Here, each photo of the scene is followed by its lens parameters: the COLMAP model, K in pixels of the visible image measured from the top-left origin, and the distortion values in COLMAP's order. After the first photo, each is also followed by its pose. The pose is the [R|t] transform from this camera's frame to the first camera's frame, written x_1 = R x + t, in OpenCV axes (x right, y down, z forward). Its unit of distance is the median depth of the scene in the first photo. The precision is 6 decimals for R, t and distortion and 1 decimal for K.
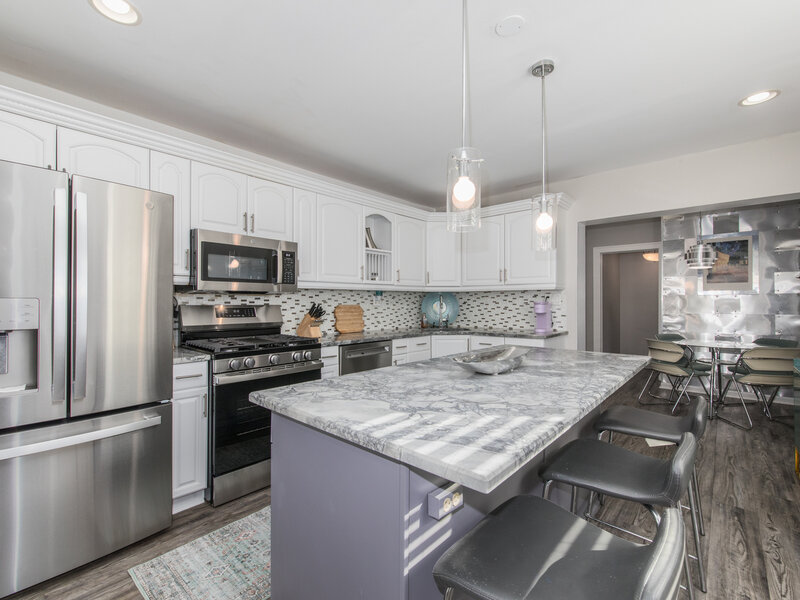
lens RADIAL K [[363.3, 0, 403.6], [0, 363.3, 302.0], [0, 0, 1]] dist [-0.014738, 0.001016]
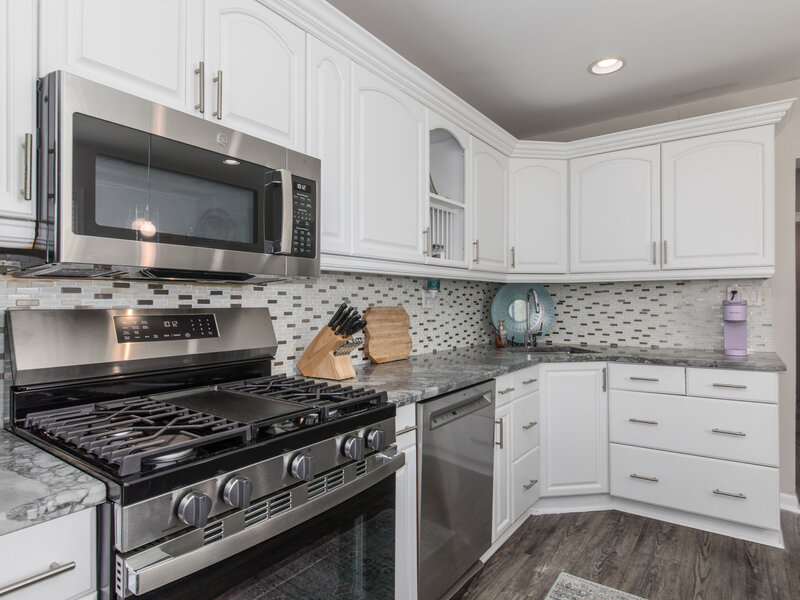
lens RADIAL K [[466.6, 0, 405.6], [0, 466.6, 299.9], [0, 0, 1]] dist [-0.004288, -0.001430]
pose [[0.995156, -0.000328, 0.098309, -0.211367], [0.000649, 0.999995, -0.003227, 0.000760], [-0.098307, 0.003275, 0.995151, 0.386452]]
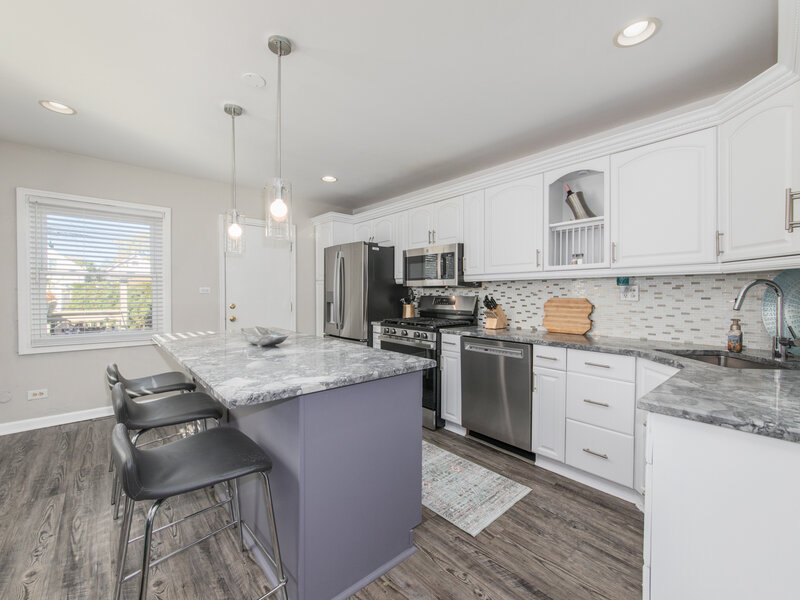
lens RADIAL K [[341.0, 0, 394.8], [0, 341.0, 298.8], [0, 0, 1]] dist [-0.011838, 0.000960]
pose [[-0.133418, 0.018122, -0.990894, 0.708594], [-0.003176, 0.999820, 0.018713, -0.003534], [0.991055, 0.005644, -0.133337, 0.813790]]
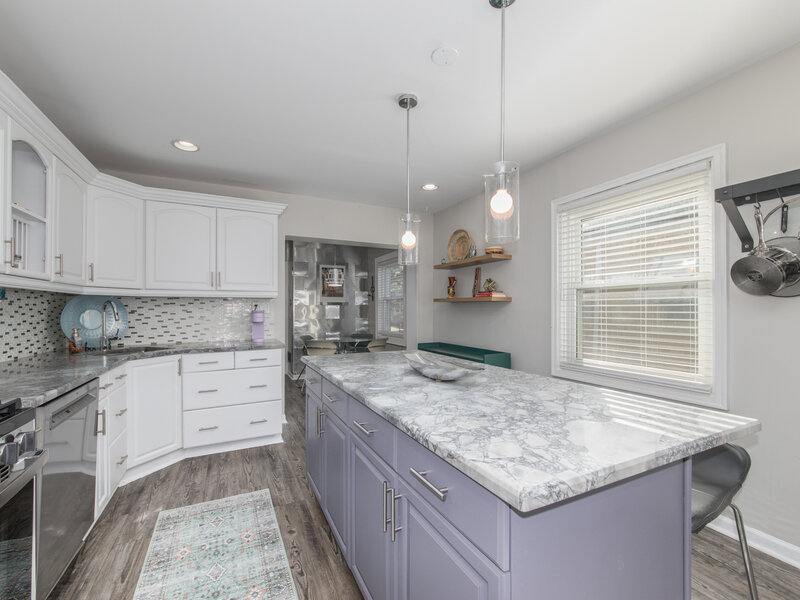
lens RADIAL K [[341.0, 0, 392.8], [0, 341.0, 307.5], [0, 0, 1]] dist [-0.011838, 0.000960]
pose [[0.396635, 0.006911, 0.917951, -0.336817], [0.000979, 0.999968, -0.007952, -0.000626], [-0.917976, 0.004053, 0.396615, 0.358362]]
